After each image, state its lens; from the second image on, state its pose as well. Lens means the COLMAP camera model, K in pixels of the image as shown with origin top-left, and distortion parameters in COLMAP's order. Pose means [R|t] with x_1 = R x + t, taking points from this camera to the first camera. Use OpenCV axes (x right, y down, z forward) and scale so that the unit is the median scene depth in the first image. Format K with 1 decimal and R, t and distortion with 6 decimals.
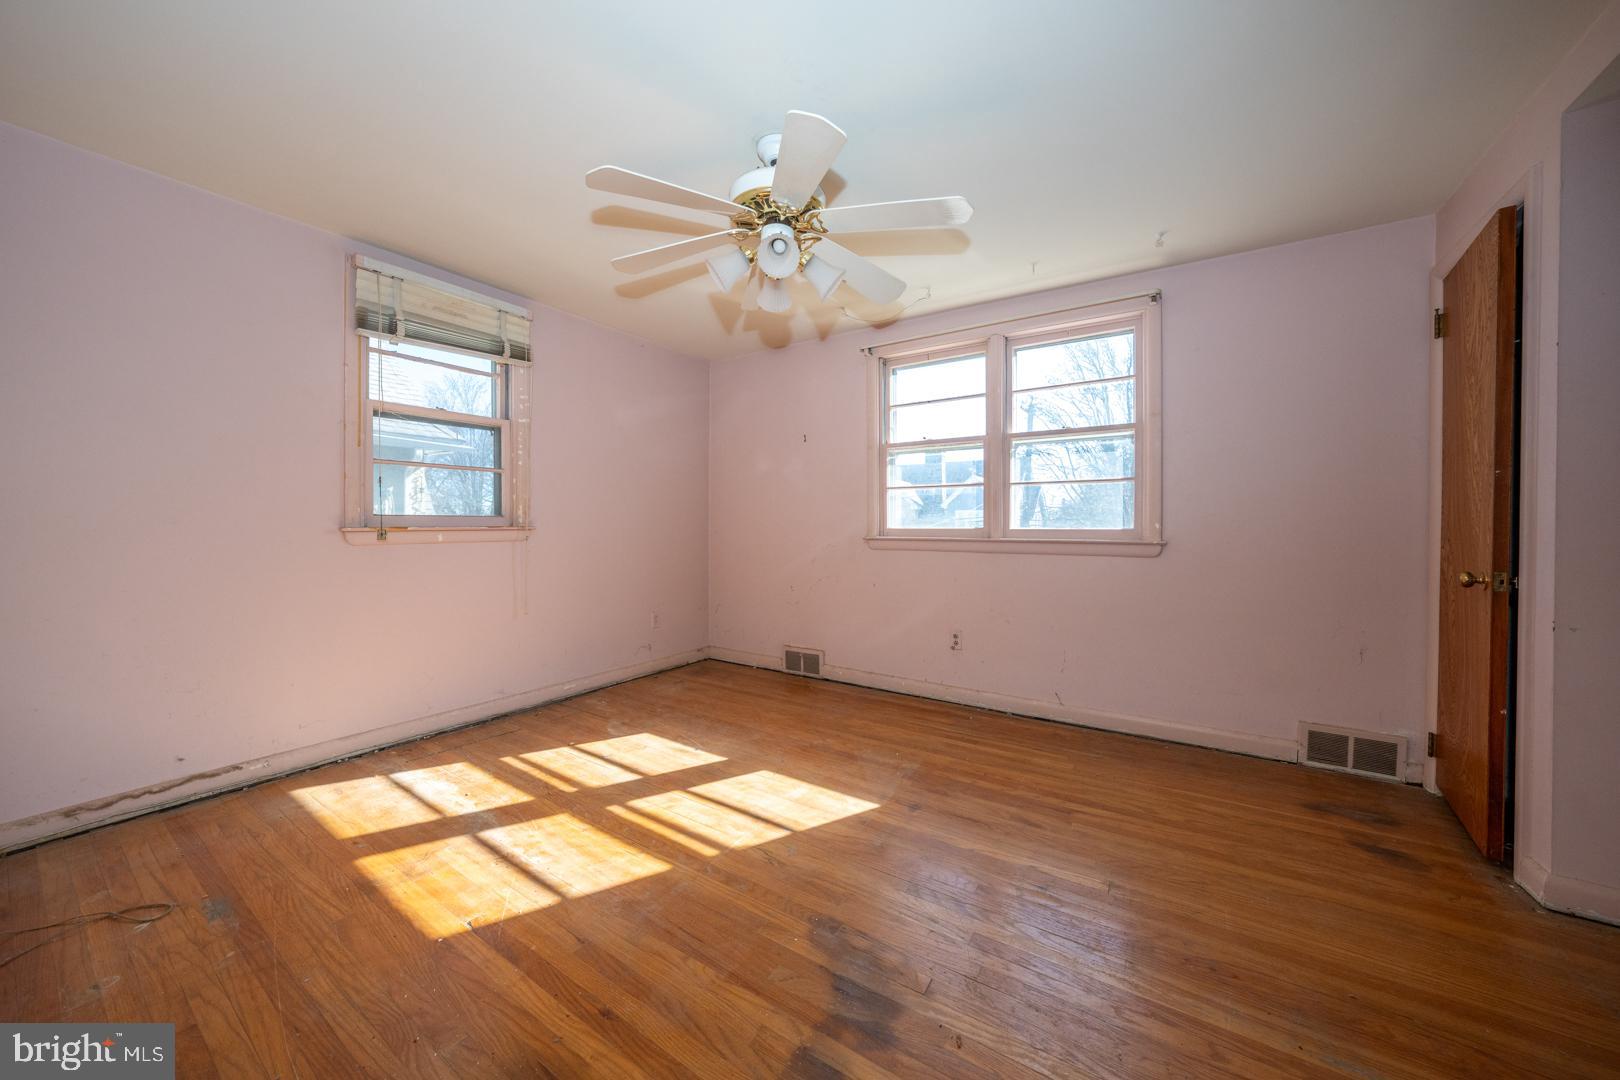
lens RADIAL K [[555.4, 0, 807.4], [0, 555.4, 531.0], [0, 0, 1]] dist [-0.020983, 0.003233]
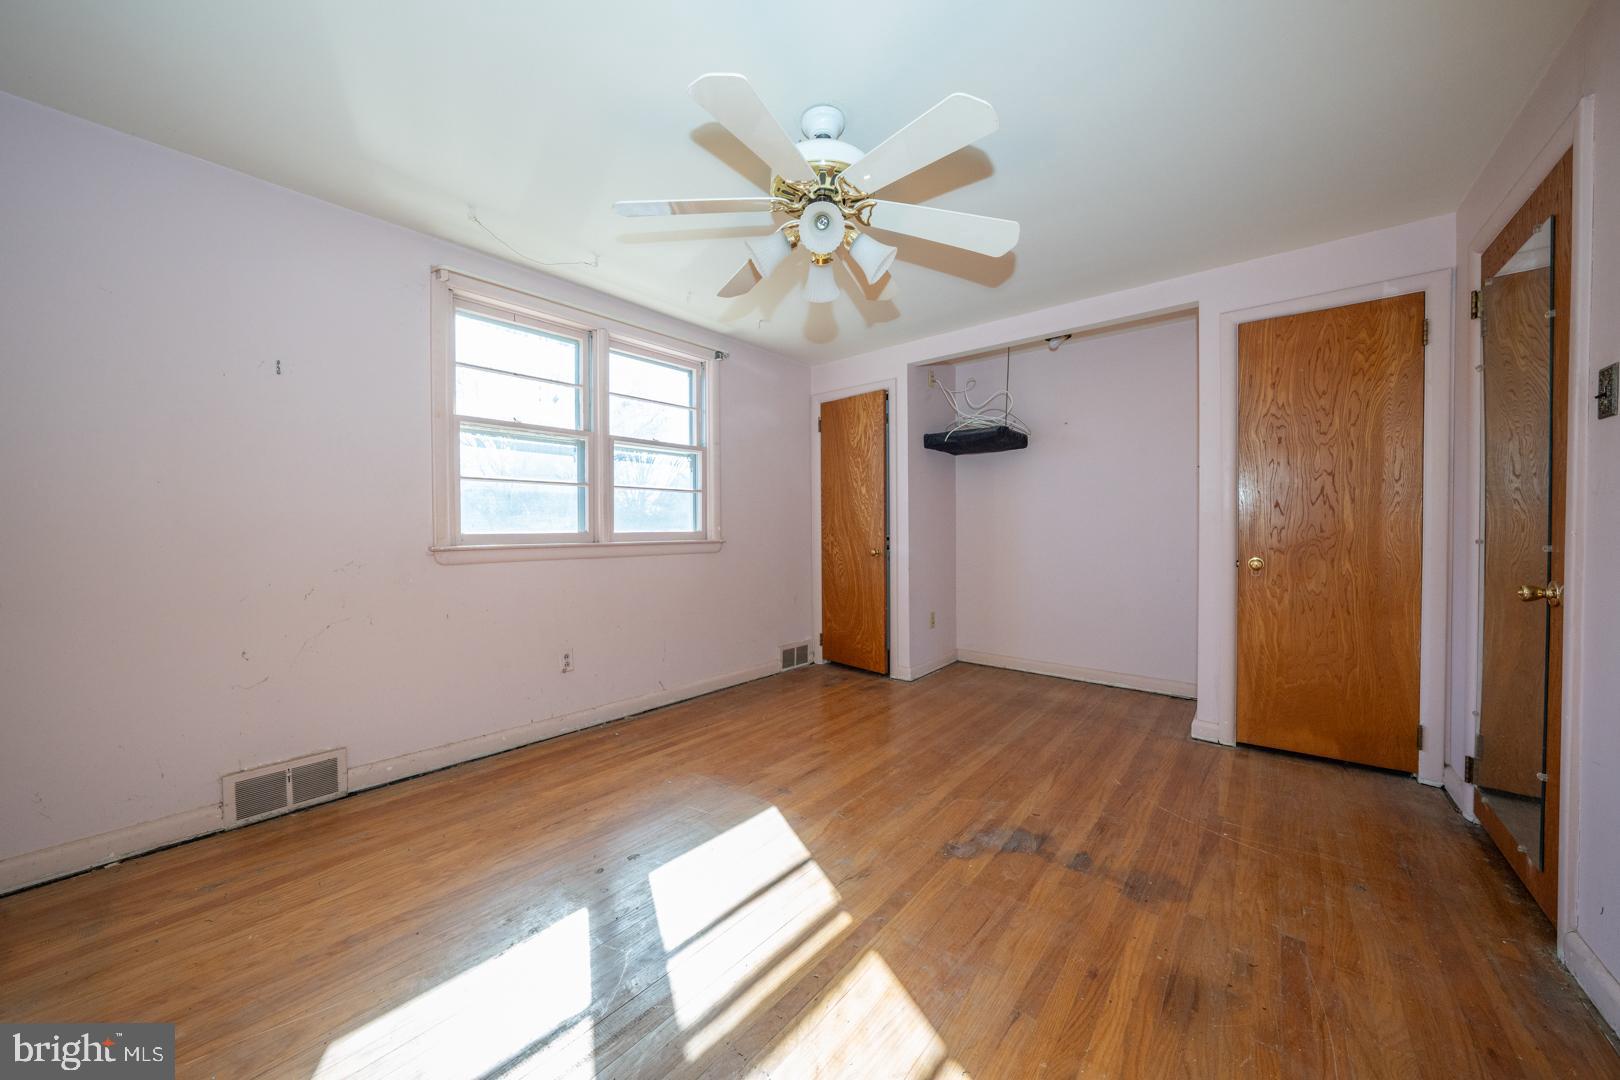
lens RADIAL K [[555.4, 0, 811.3], [0, 555.4, 535.4], [0, 0, 1]] dist [-0.020983, 0.003233]
pose [[0.119294, -0.016203, 0.992727, -0.646771], [0.011680, 0.999821, 0.014915, -0.010628], [-0.992790, 0.009816, 0.119462, 0.607294]]
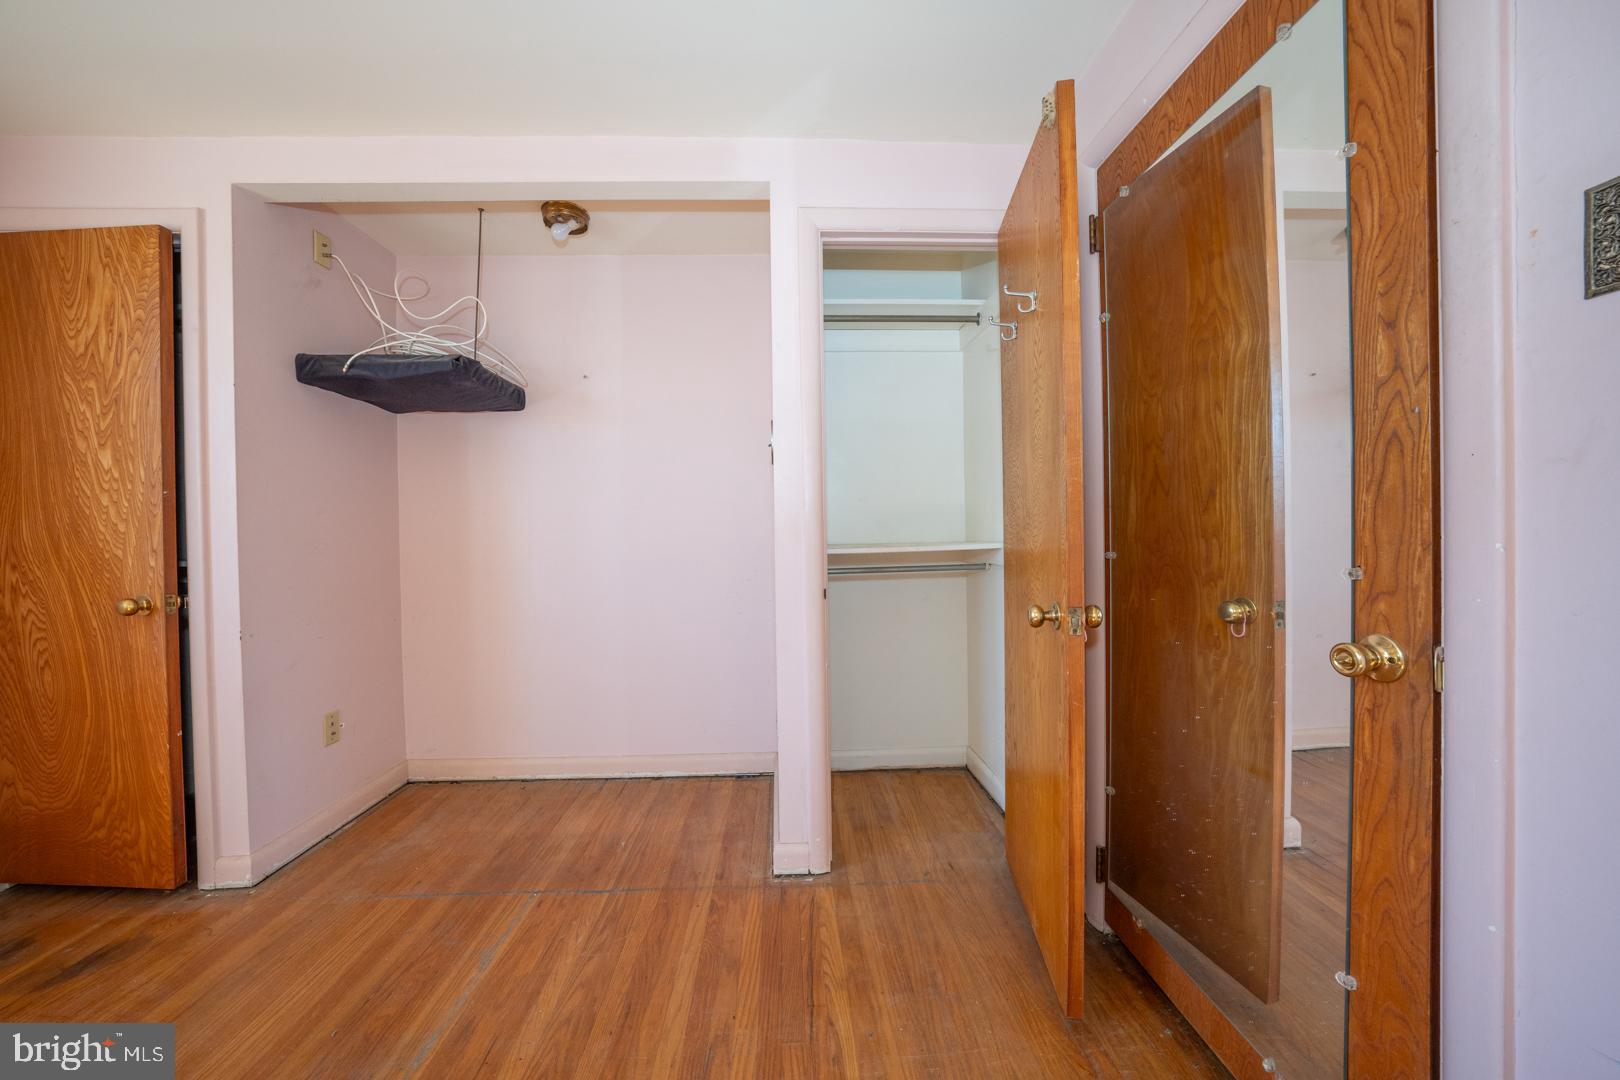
lens RADIAL K [[555.4, 0, 815.3], [0, 555.4, 538.7], [0, 0, 1]] dist [-0.020983, 0.003233]
pose [[-0.594523, 0.001084, 0.804078, -0.129415], [0.020075, 0.999707, 0.013496, -0.010215], [-0.803828, 0.024166, -0.594371, 0.377195]]
